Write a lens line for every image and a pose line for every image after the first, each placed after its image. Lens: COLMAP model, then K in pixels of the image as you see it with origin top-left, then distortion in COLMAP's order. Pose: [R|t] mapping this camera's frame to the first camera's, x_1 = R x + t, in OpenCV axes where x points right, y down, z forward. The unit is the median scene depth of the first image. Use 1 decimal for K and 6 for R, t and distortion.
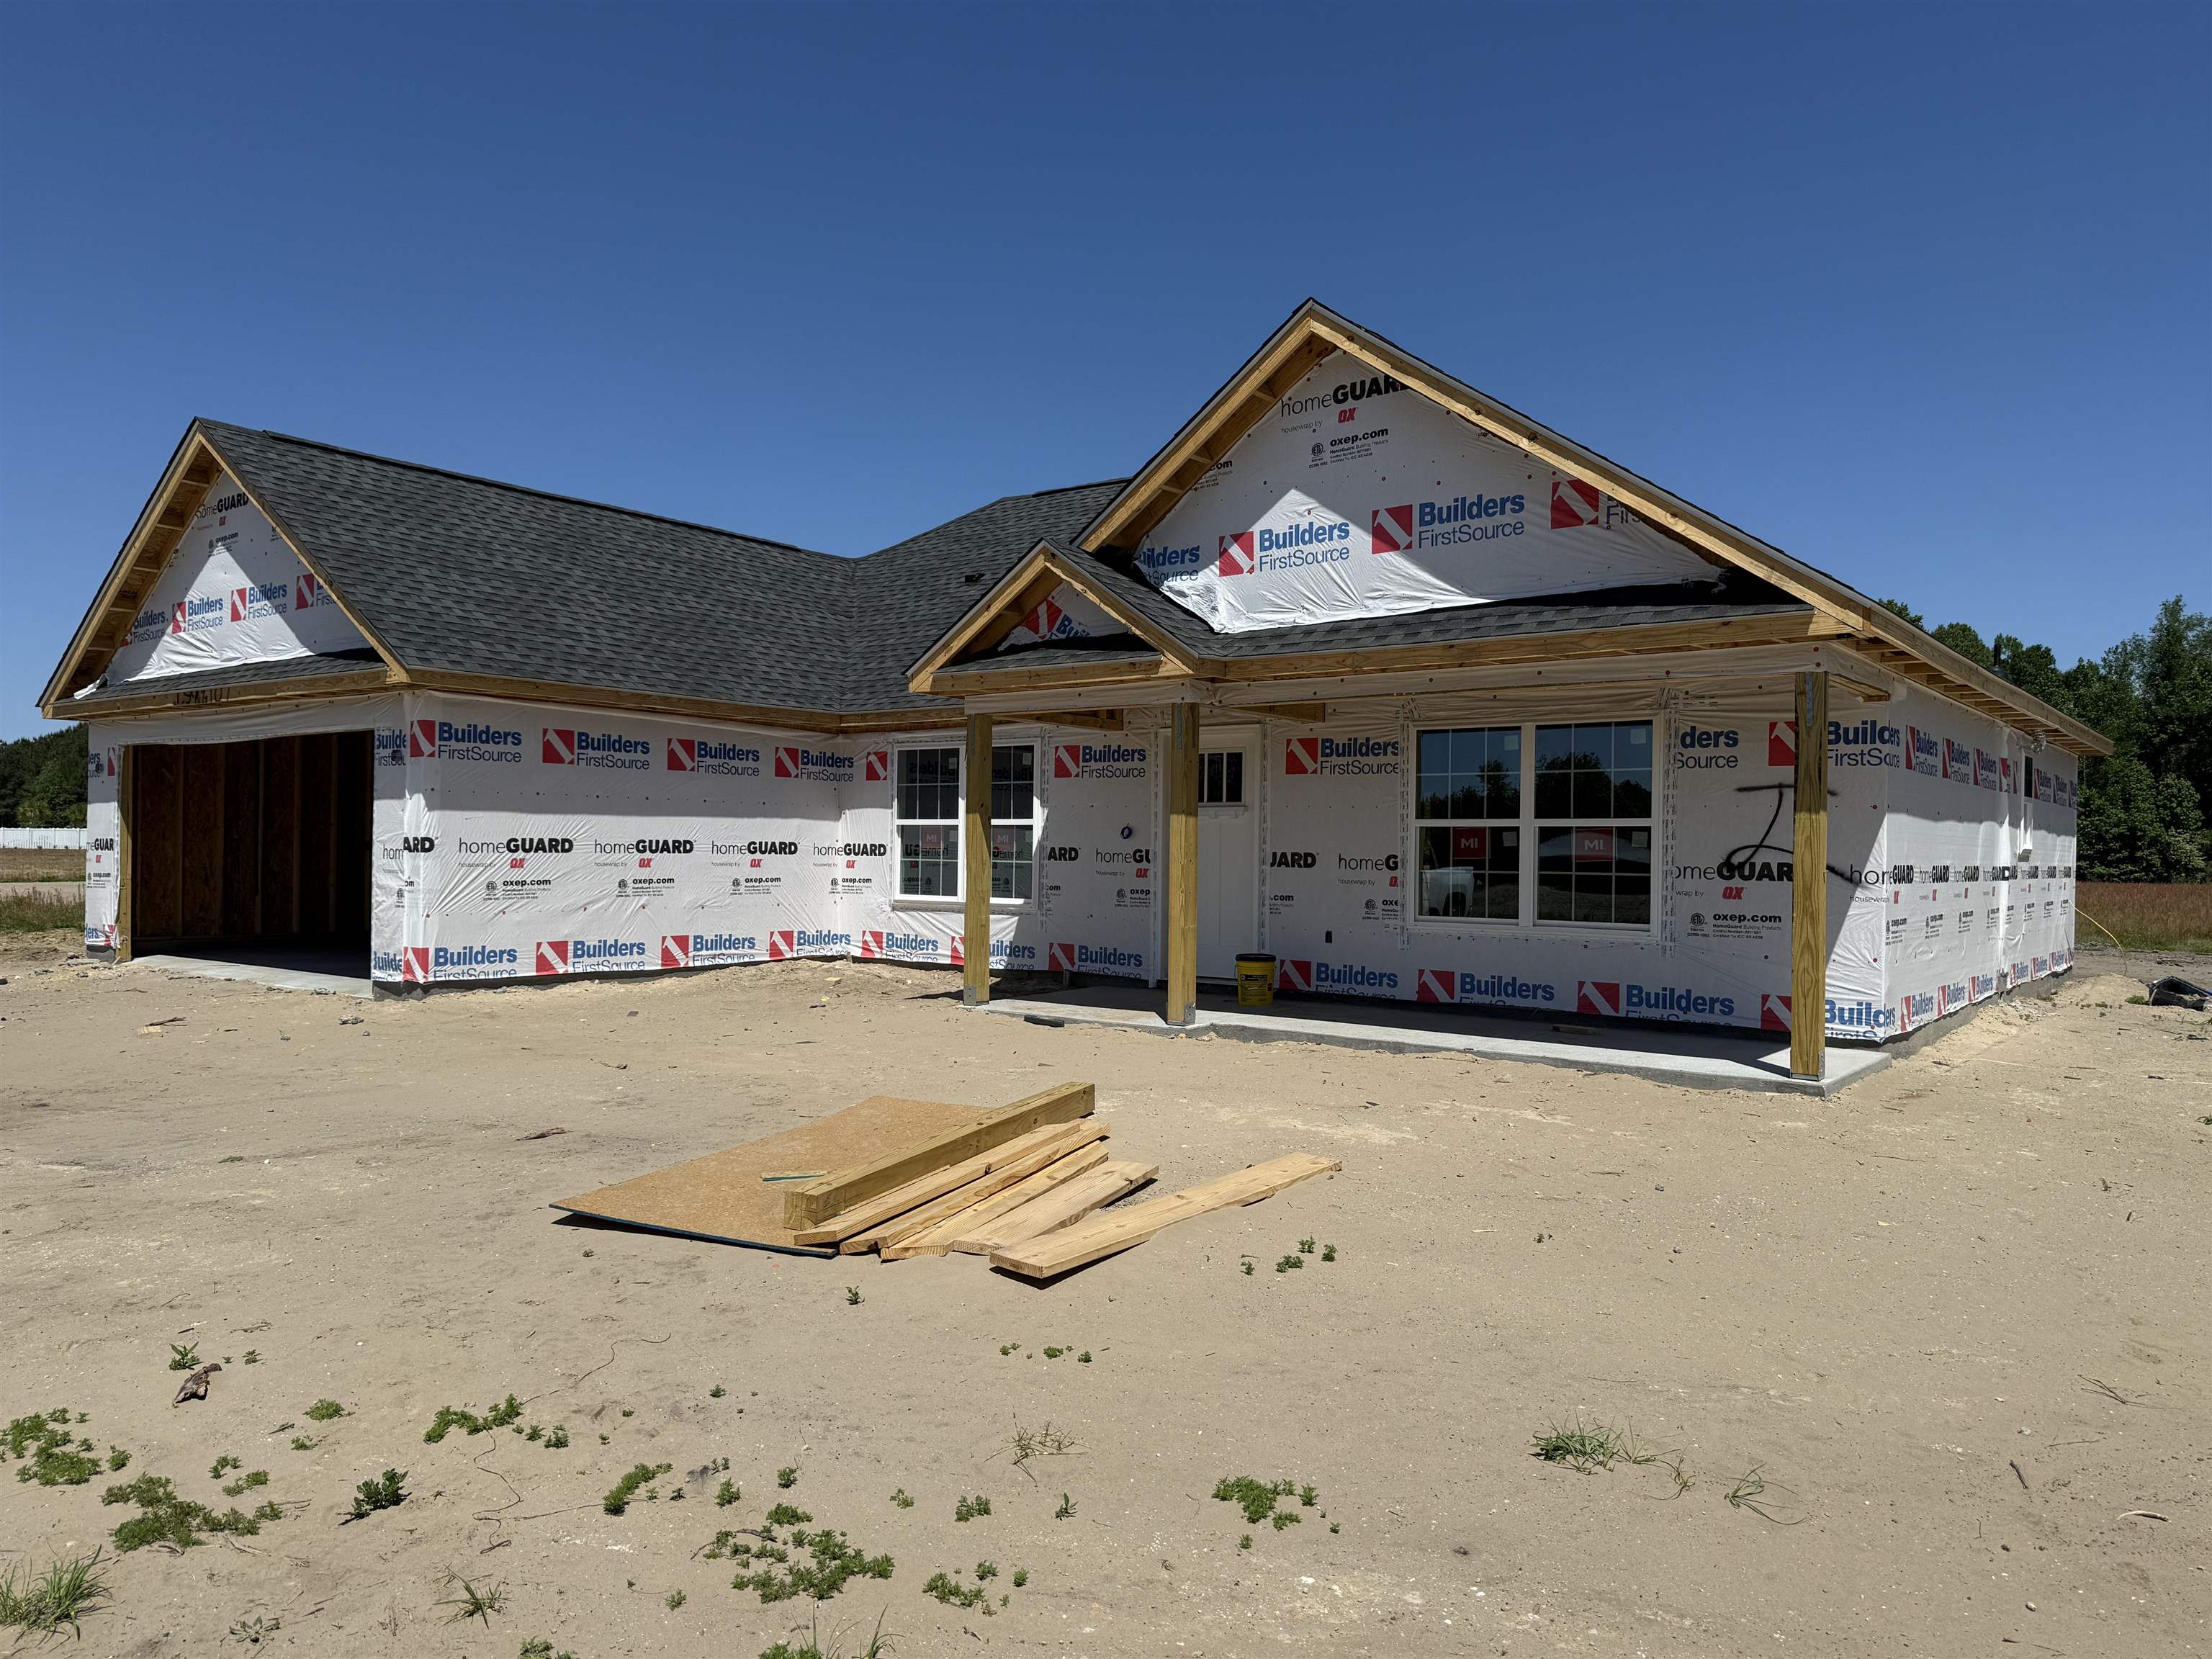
lens RADIAL K [[1556.9, 0, 1084.7], [0, 1556.9, 841.5], [0, 0, 1]] dist [0.173950, -0.309946]
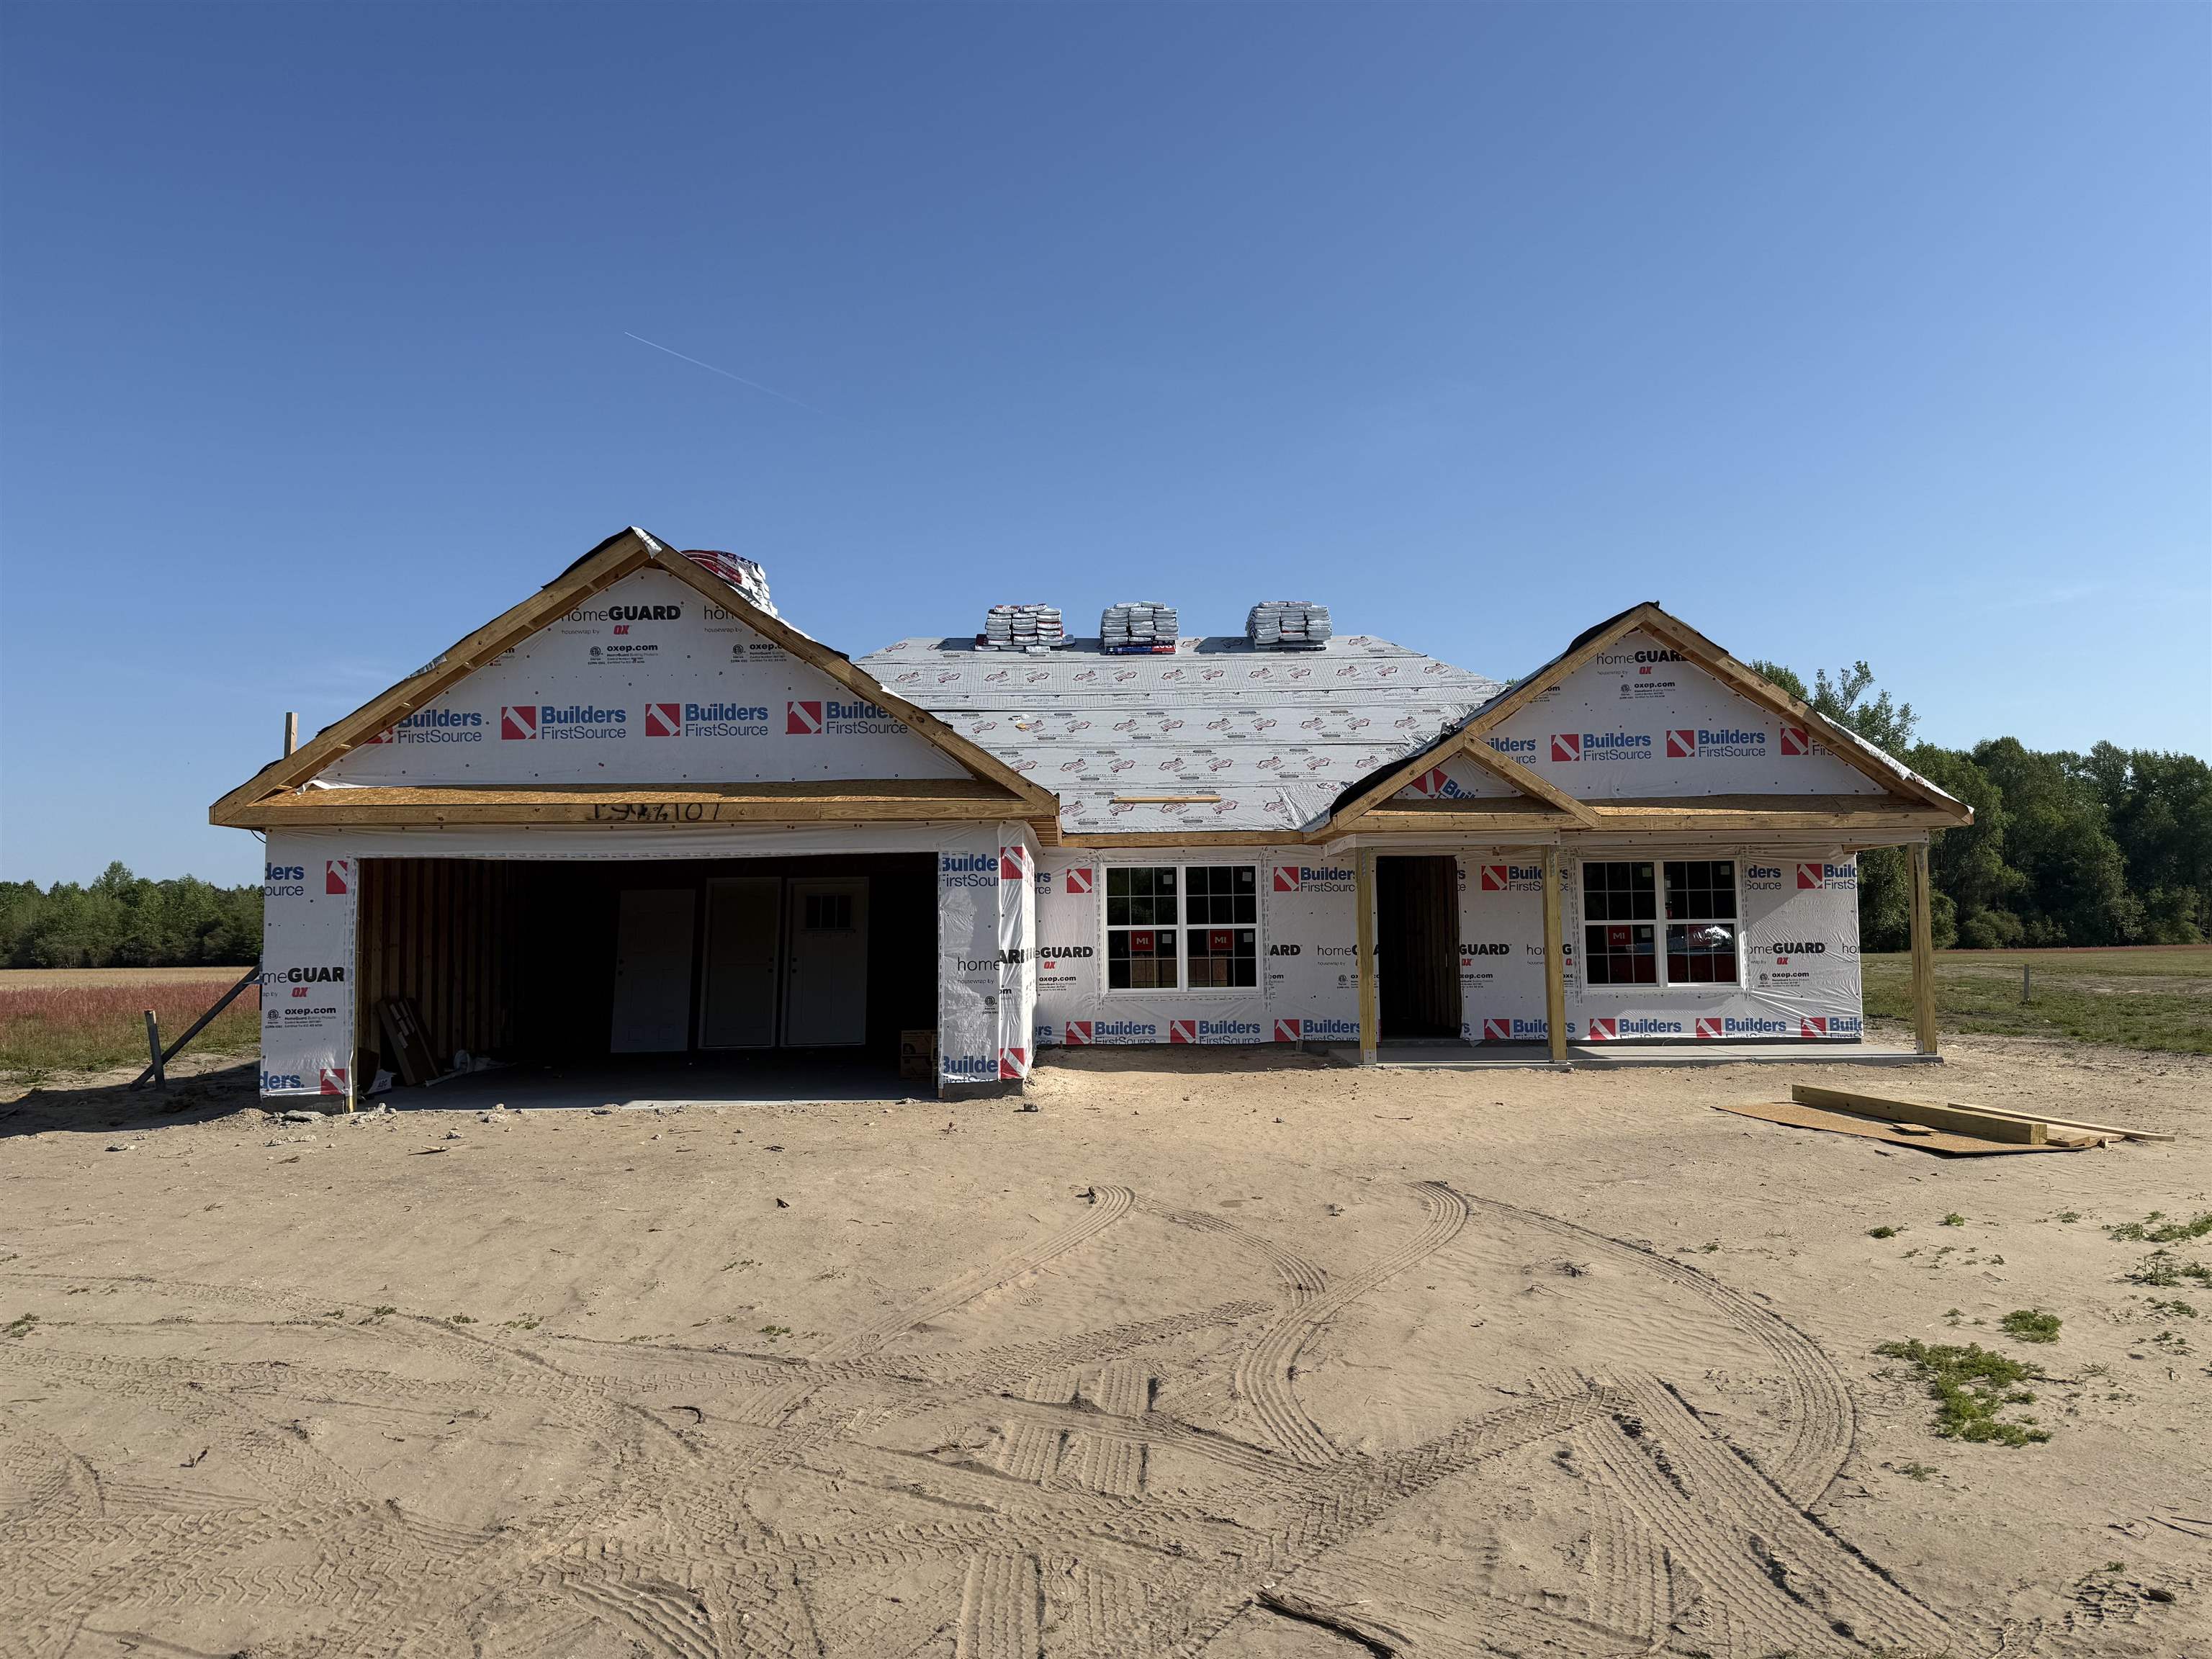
lens RADIAL K [[1530.0, 0, 1108.5], [0, 1530.0, 837.7], [0, 0, 1]] dist [0.176083, -0.324264]
pose [[0.774260, 0.017754, 0.632619, -0.968360], [0.021691, 0.998275, -0.054564, -0.019432], [-0.632496, 0.055969, 0.772539, 0.101175]]
